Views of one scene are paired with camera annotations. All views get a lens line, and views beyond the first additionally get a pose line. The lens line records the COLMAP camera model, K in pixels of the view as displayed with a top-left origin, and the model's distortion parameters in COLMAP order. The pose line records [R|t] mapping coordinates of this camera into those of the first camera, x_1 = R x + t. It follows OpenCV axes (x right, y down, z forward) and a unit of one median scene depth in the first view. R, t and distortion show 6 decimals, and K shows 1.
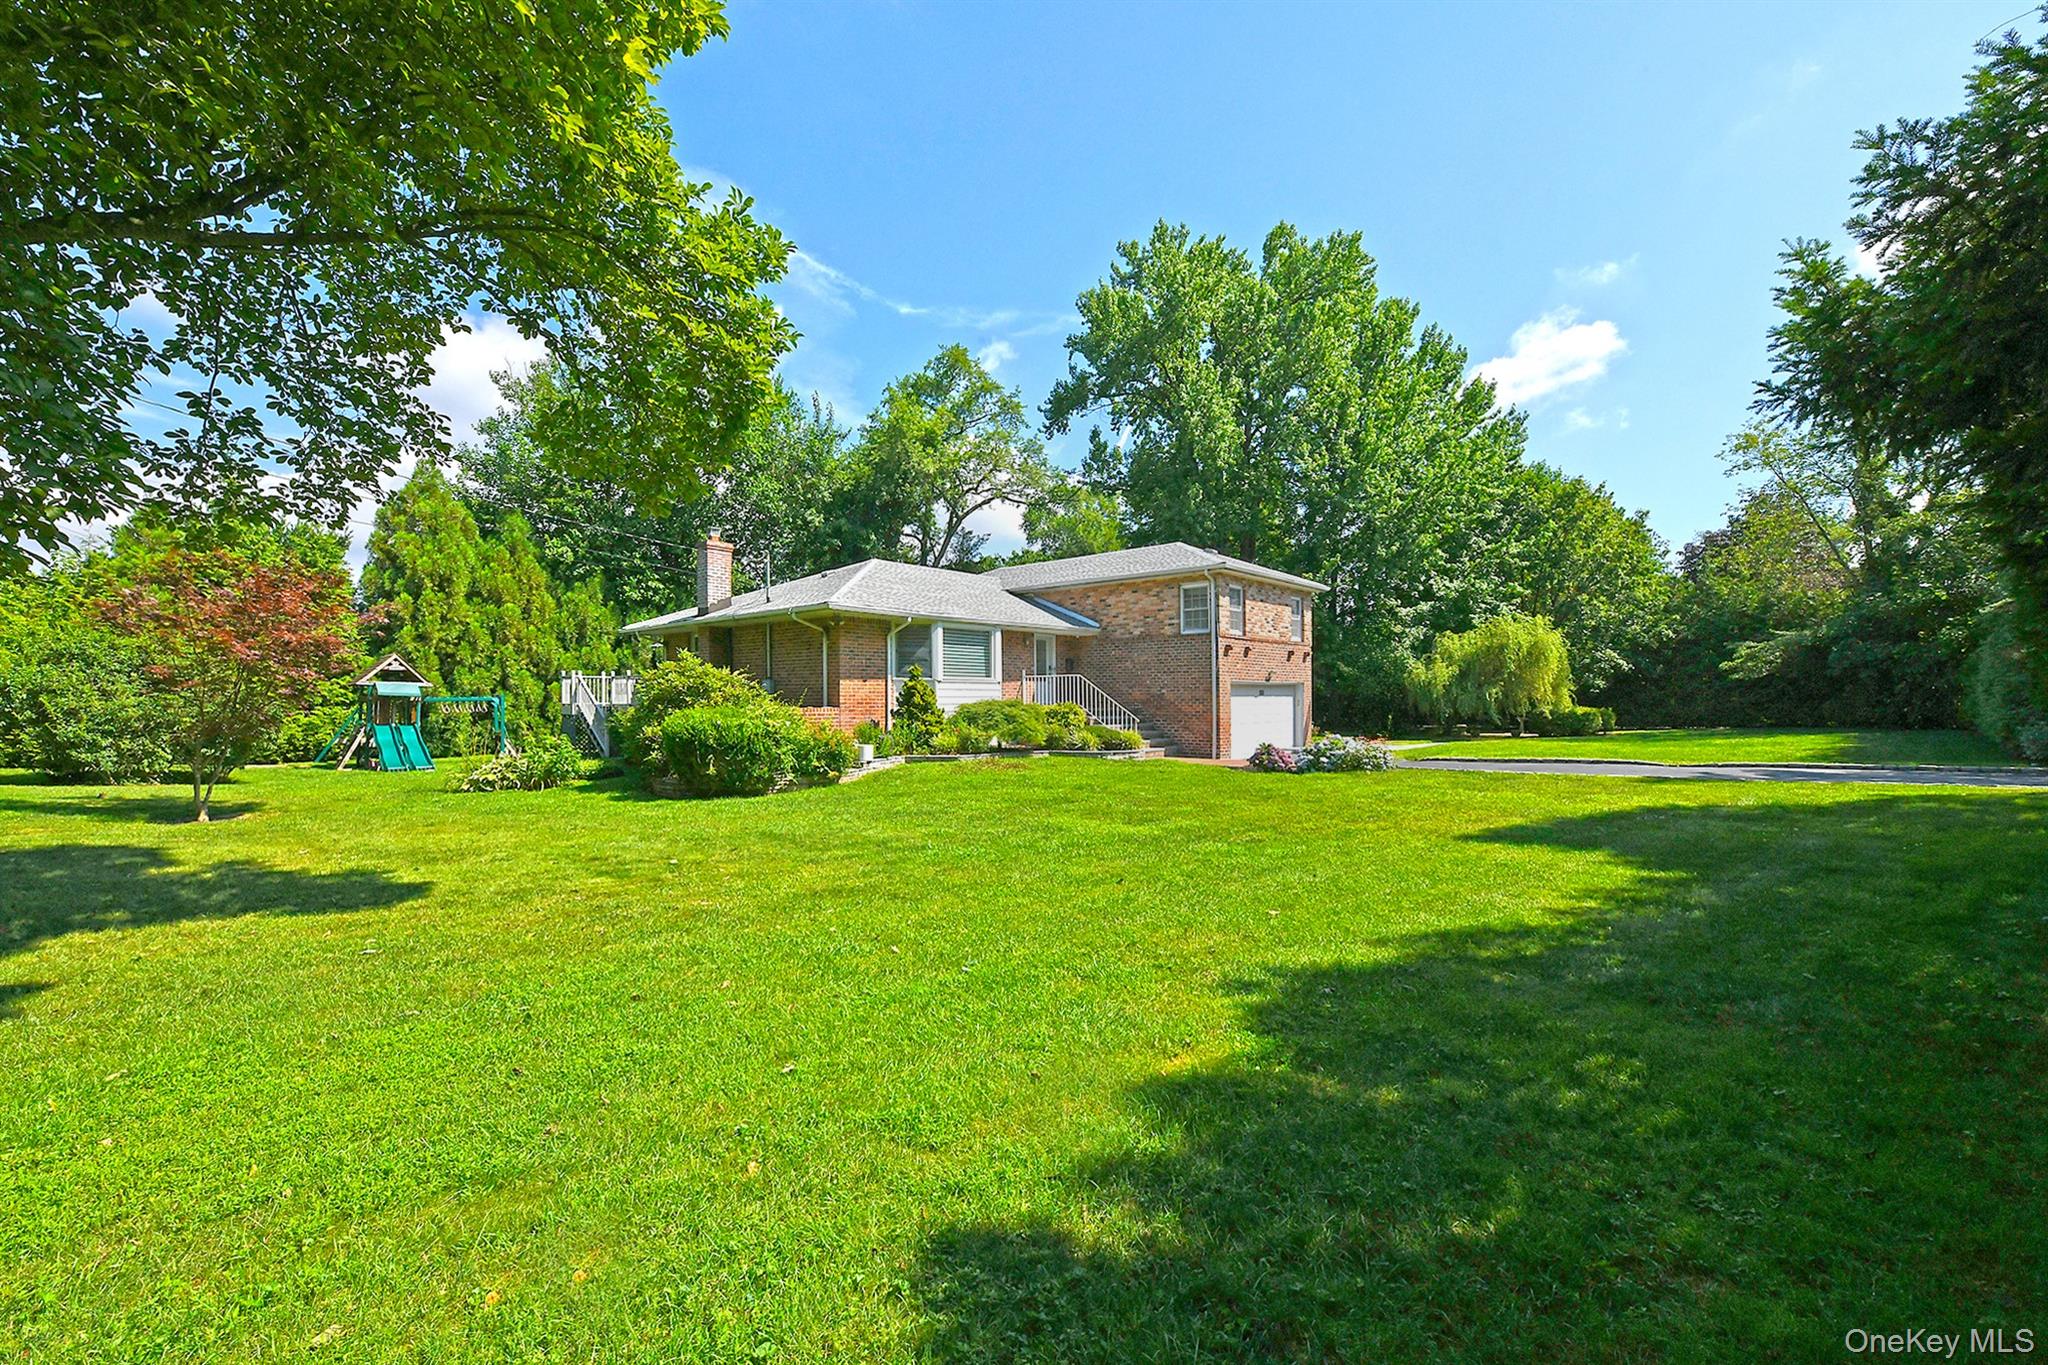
lens RADIAL K [[848.6, 0, 1027.0], [0, 848.6, 696.2], [0, 0, 1]] dist [0.002348, 0.000494]
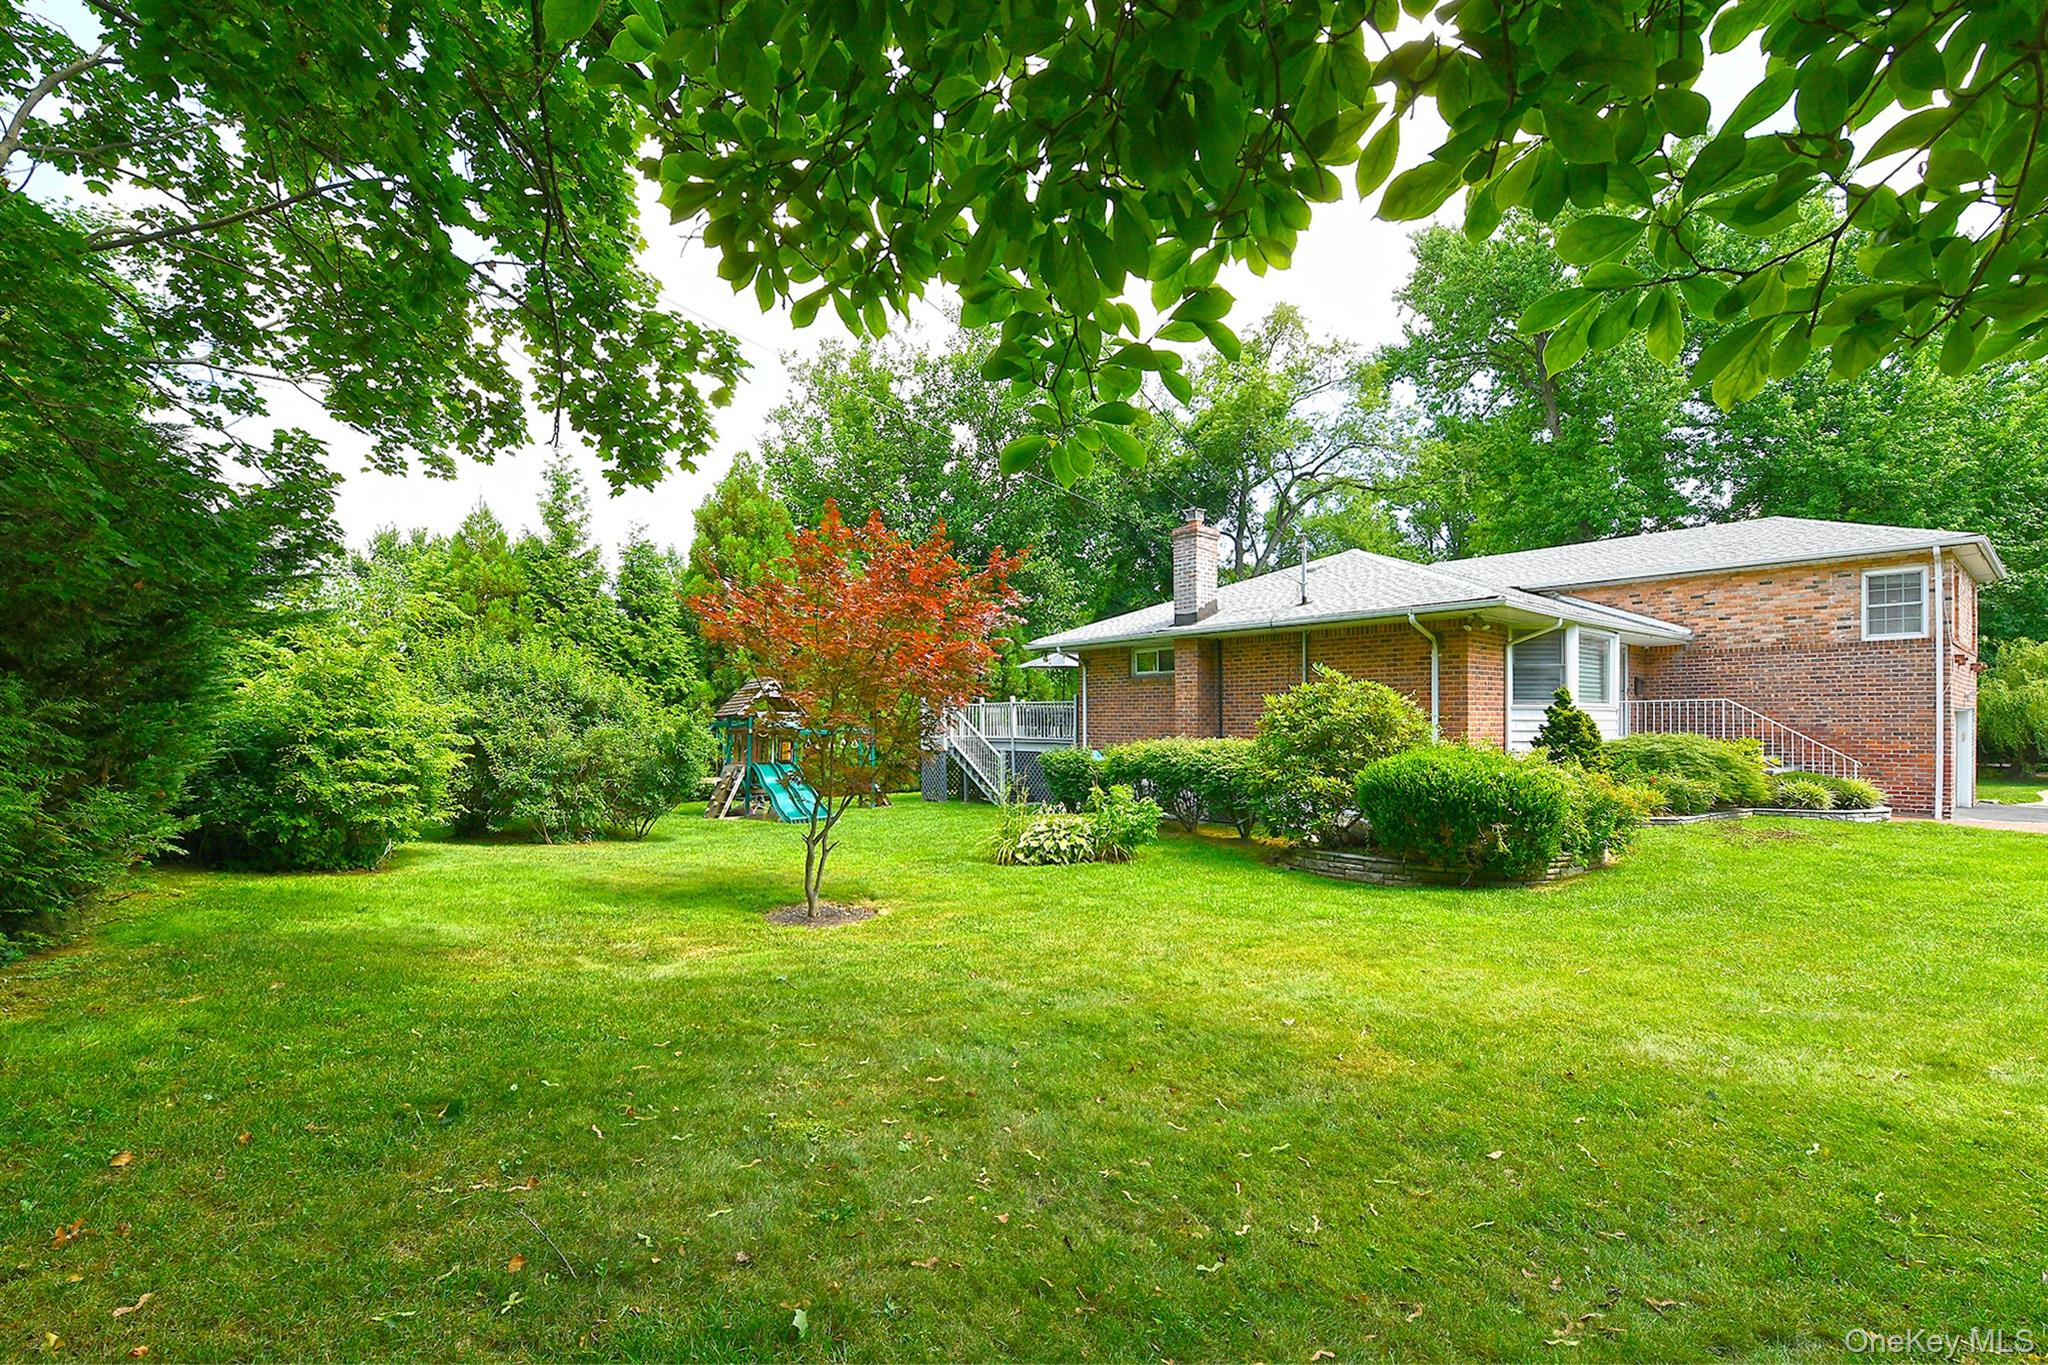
lens RADIAL K [[914.9, 0, 1024.0], [0, 914.9, 712.3], [0, 0, 1]] dist [-0.001408, -0.000060]
pose [[0.991443, -0.001024, -0.130535, -0.422613], [0.000797, 0.999998, -0.001786, -0.013971], [0.130537, 0.001667, 0.991442, 0.160408]]
